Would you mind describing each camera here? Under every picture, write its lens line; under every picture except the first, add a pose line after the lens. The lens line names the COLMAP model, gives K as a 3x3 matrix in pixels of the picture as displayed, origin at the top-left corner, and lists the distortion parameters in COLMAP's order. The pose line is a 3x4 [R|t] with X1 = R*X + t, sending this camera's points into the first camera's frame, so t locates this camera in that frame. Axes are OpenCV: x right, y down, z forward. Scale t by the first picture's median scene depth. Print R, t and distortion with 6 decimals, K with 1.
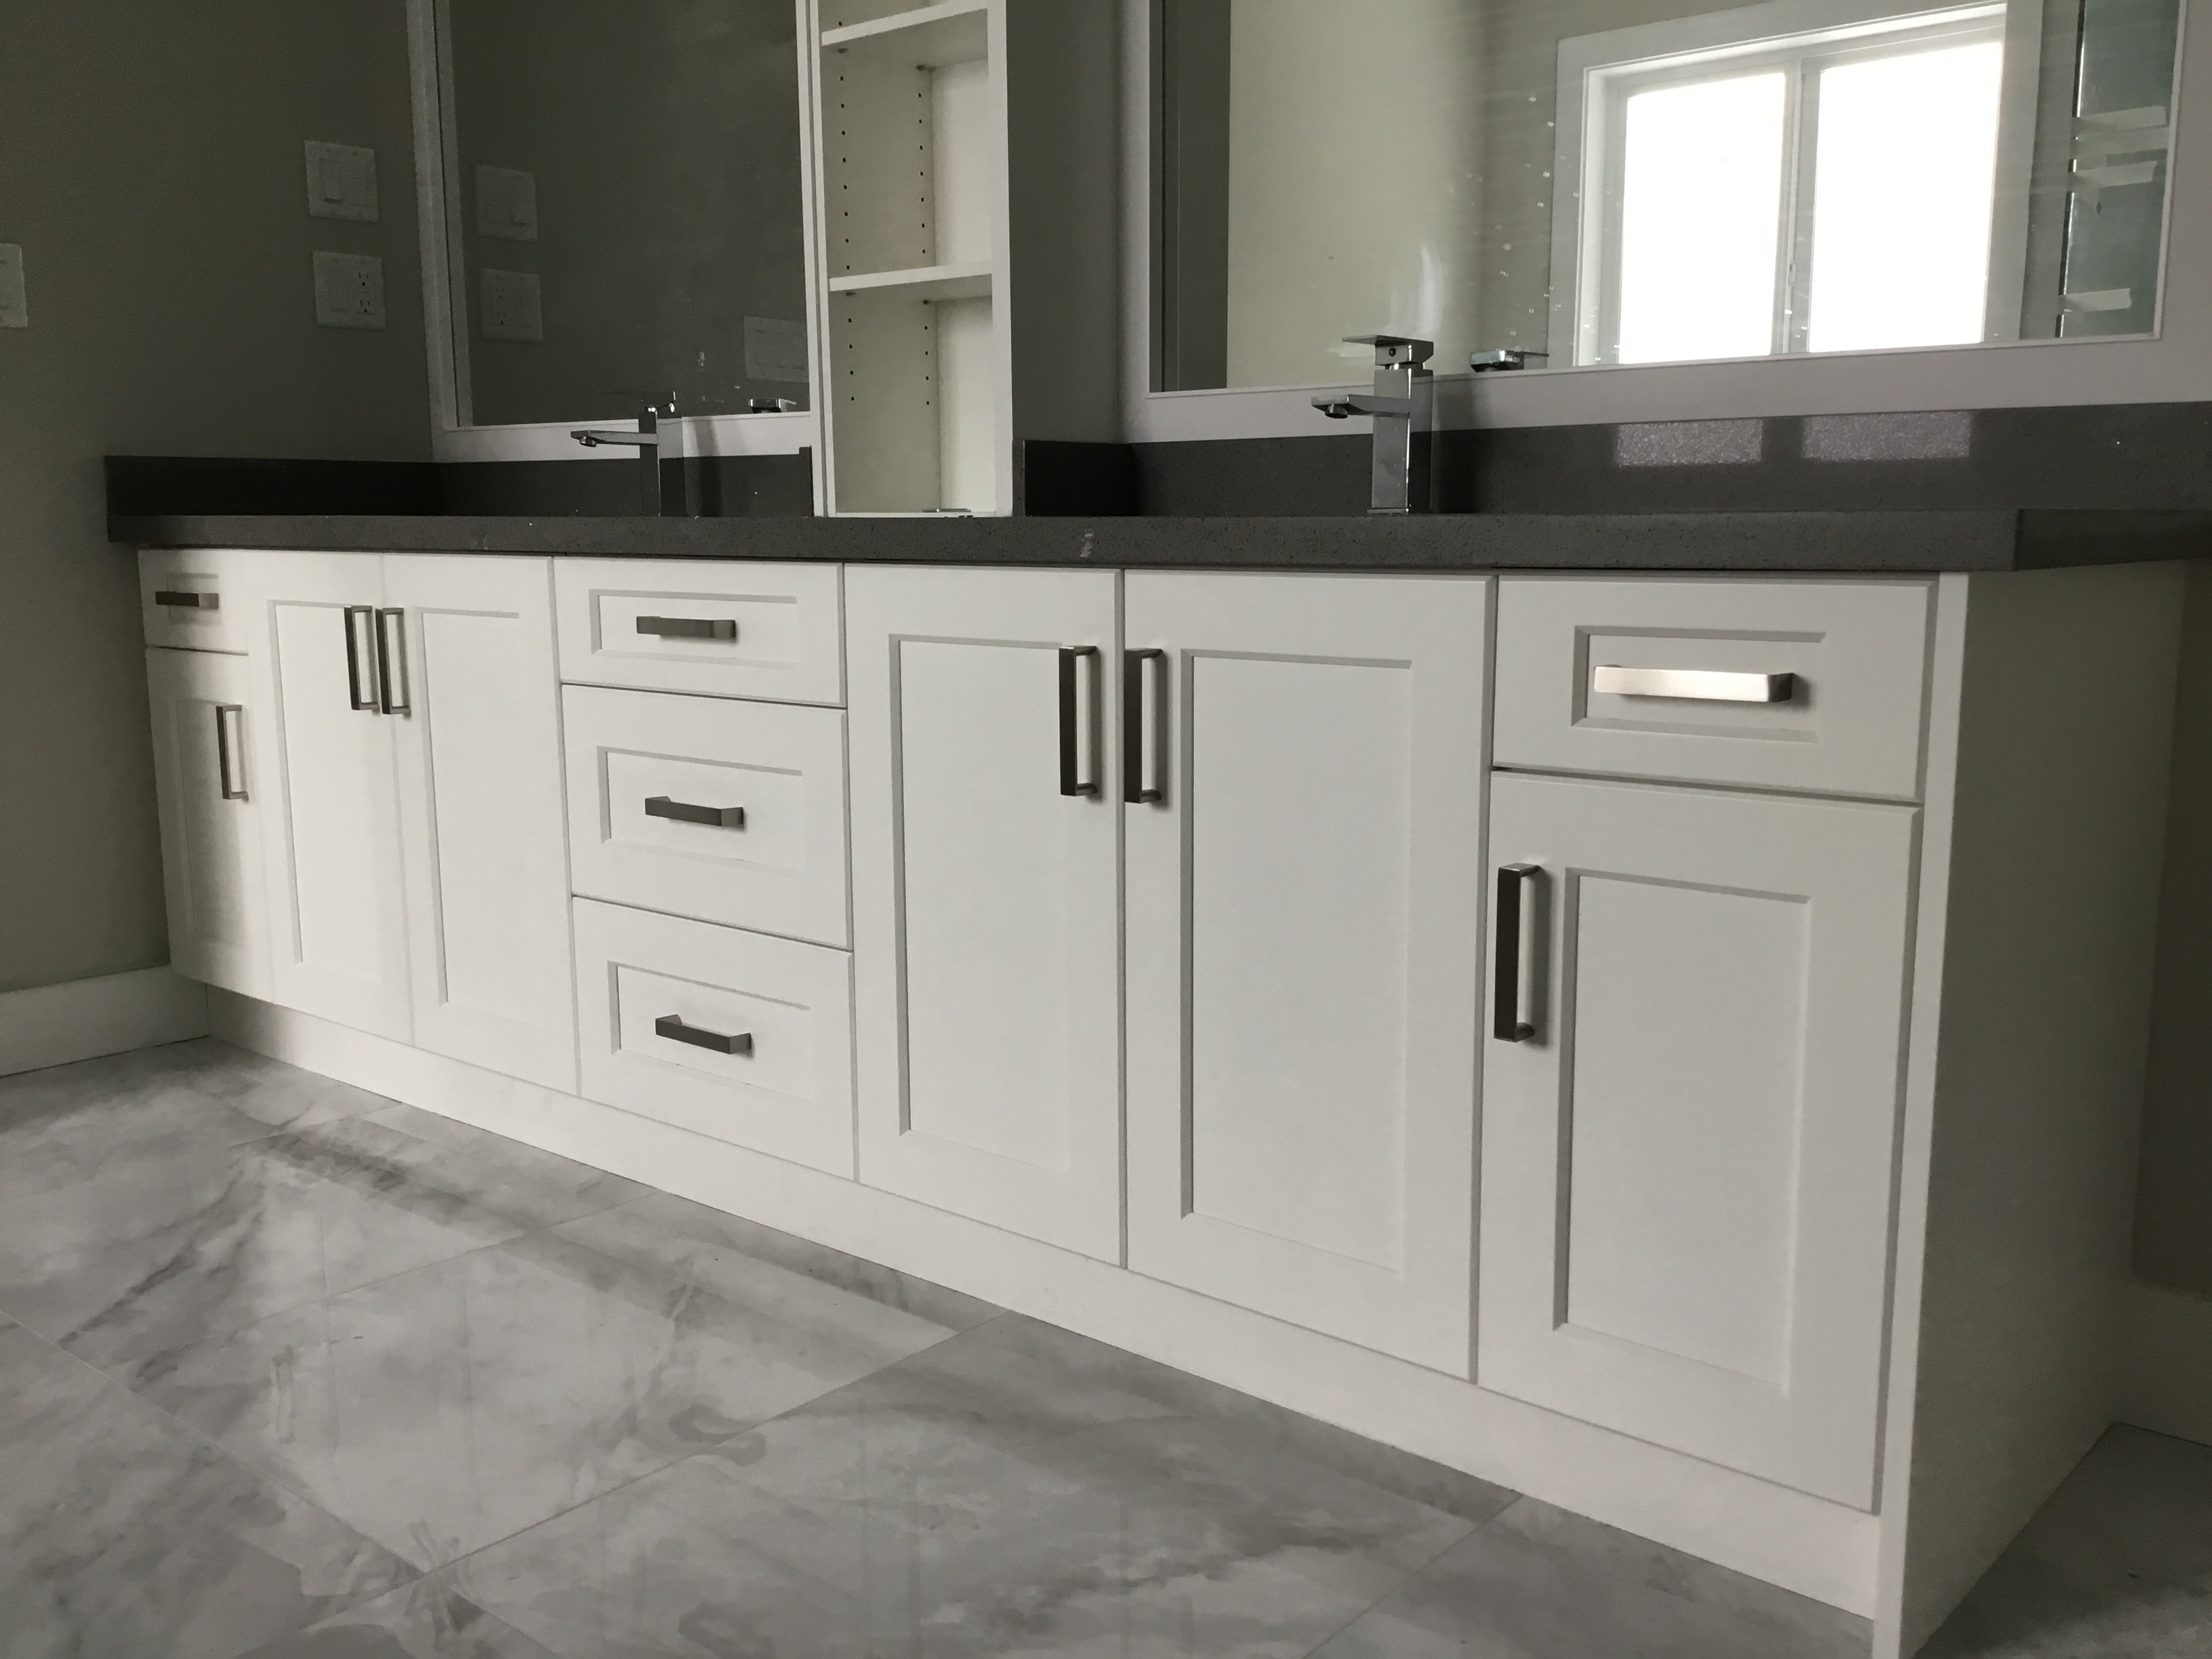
lens RADIAL K [[1987.9, 0, 1098.5], [0, 1987.9, 839.2], [0, 0, 1]] dist [0.101503, -0.167470]
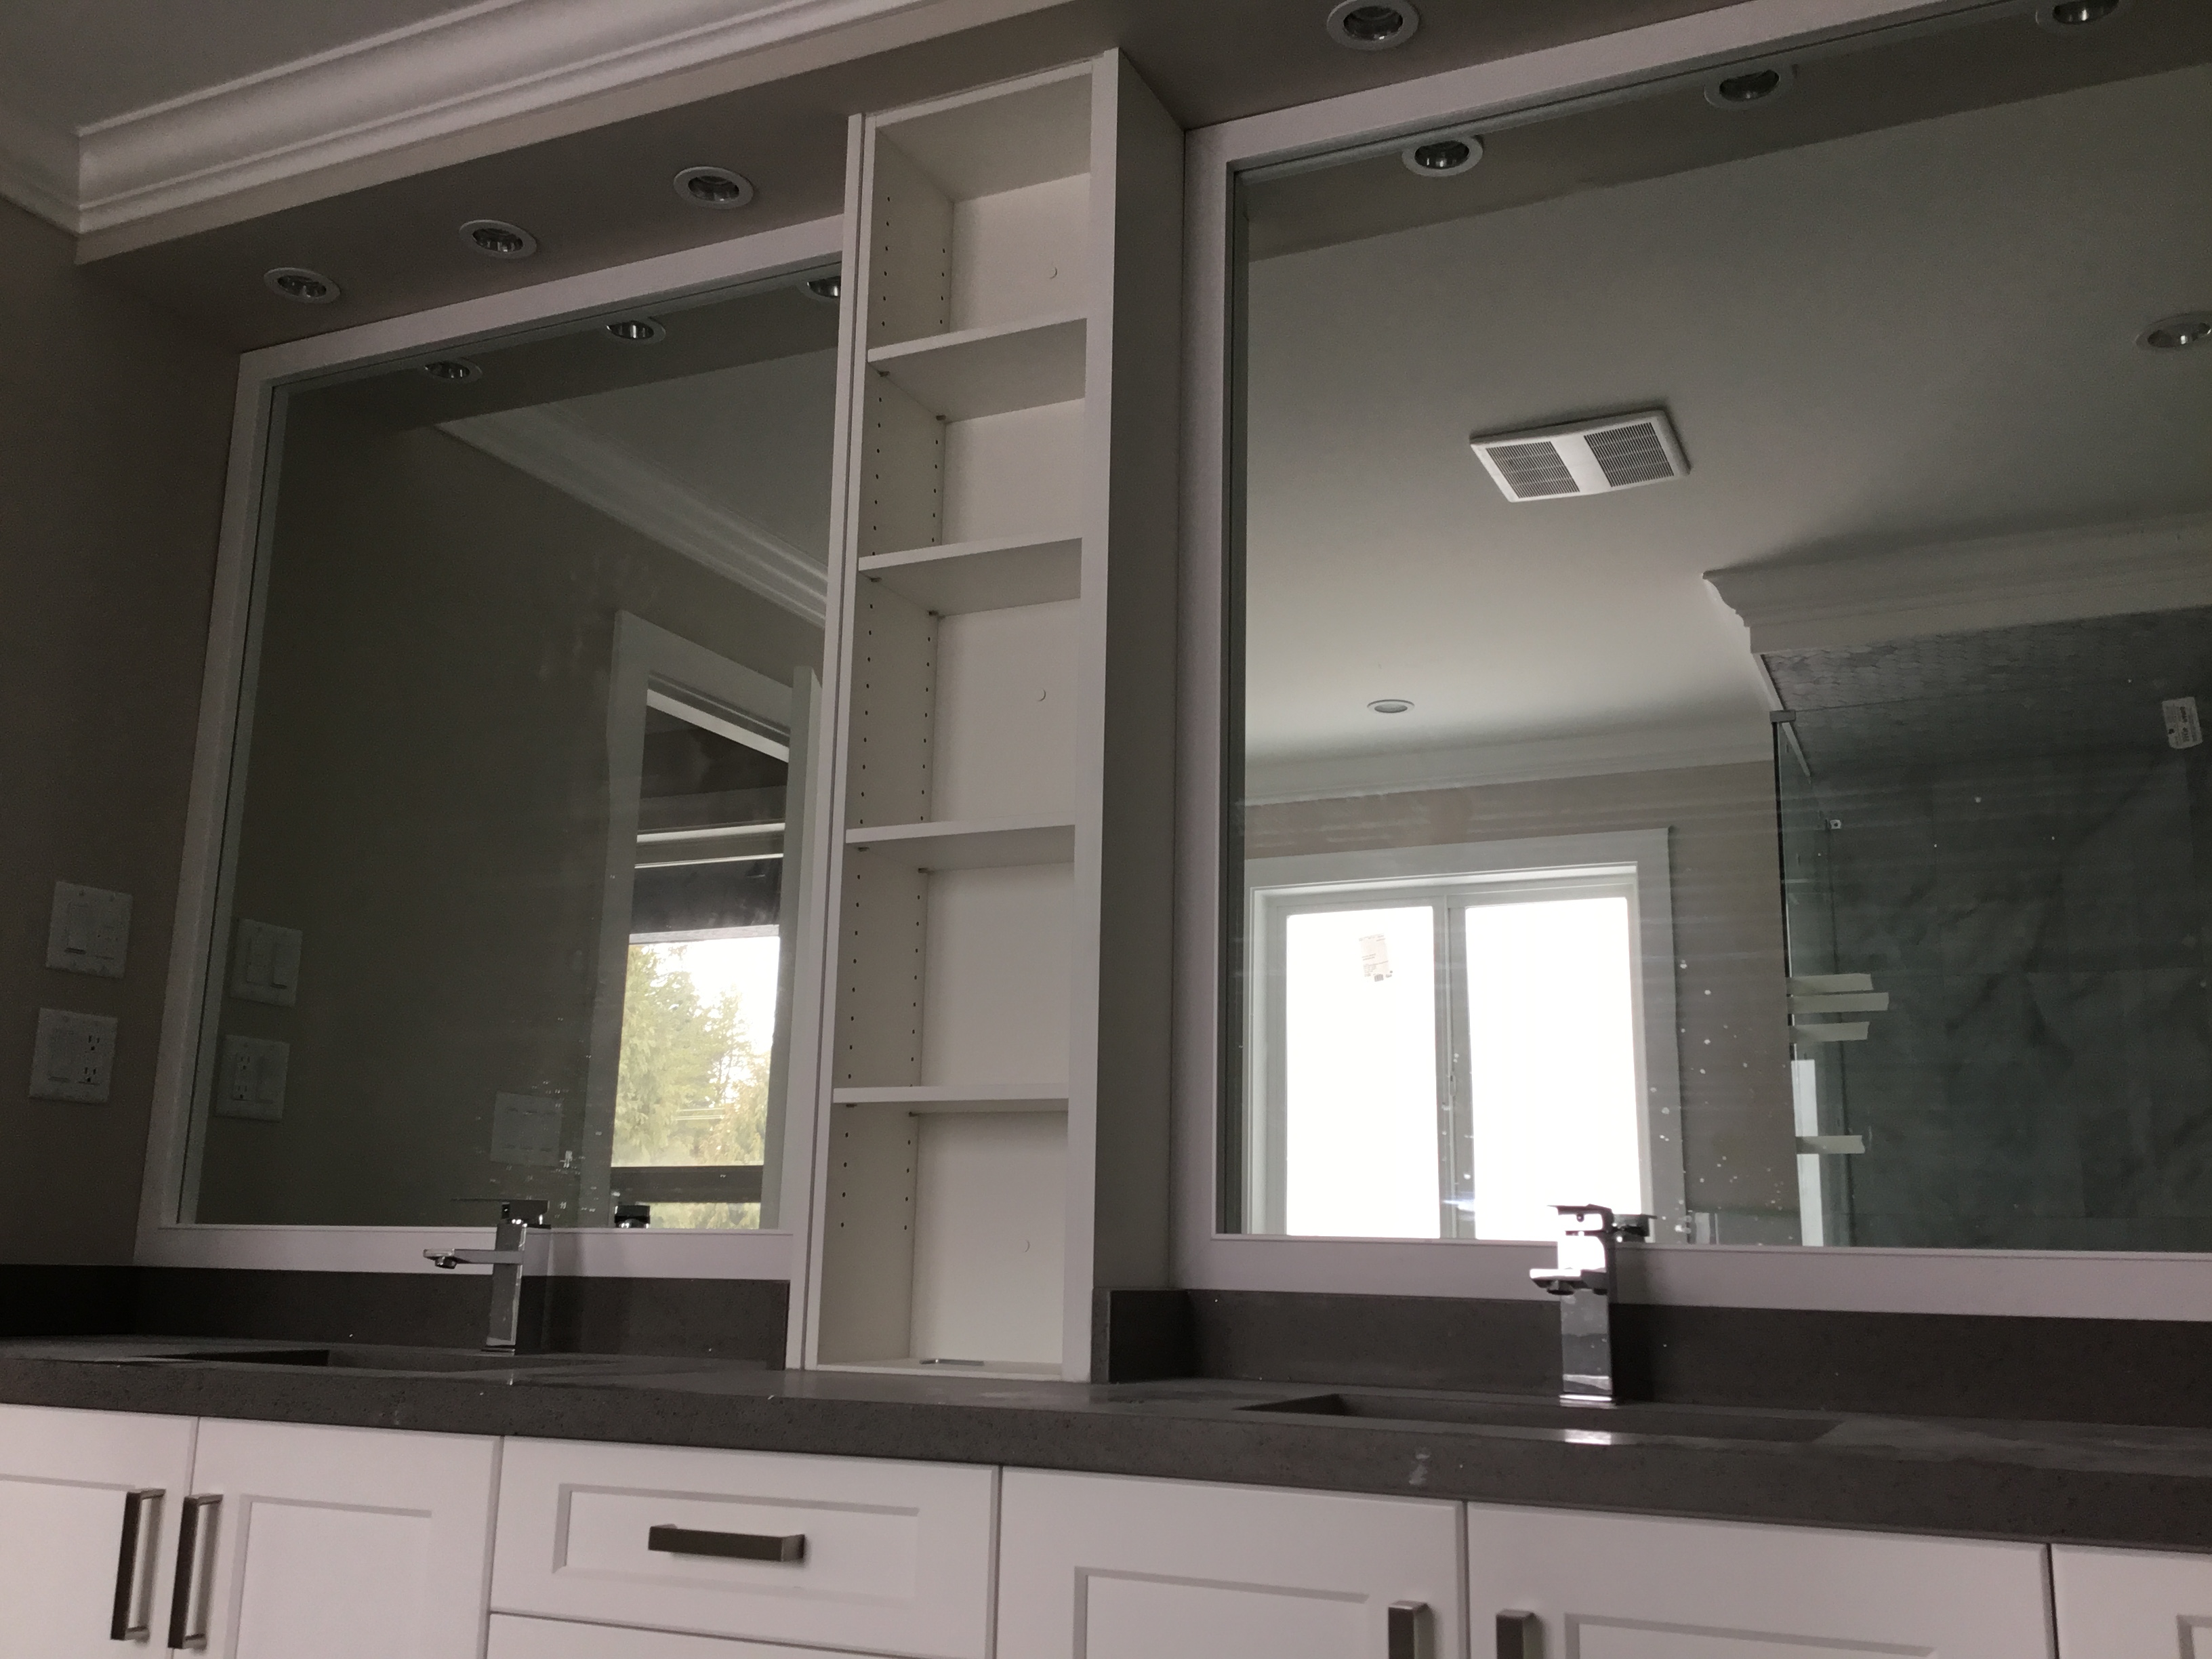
lens RADIAL K [[1987.9, 0, 1104.6], [0, 1987.9, 840.4], [0, 0, 1]] dist [0.101503, -0.167470]
pose [[0.961011, 0.080854, 0.264426, -0.218424], [0.020145, 0.933280, -0.358585, -0.058558], [-0.275777, 0.349931, 0.895263, 0.136752]]
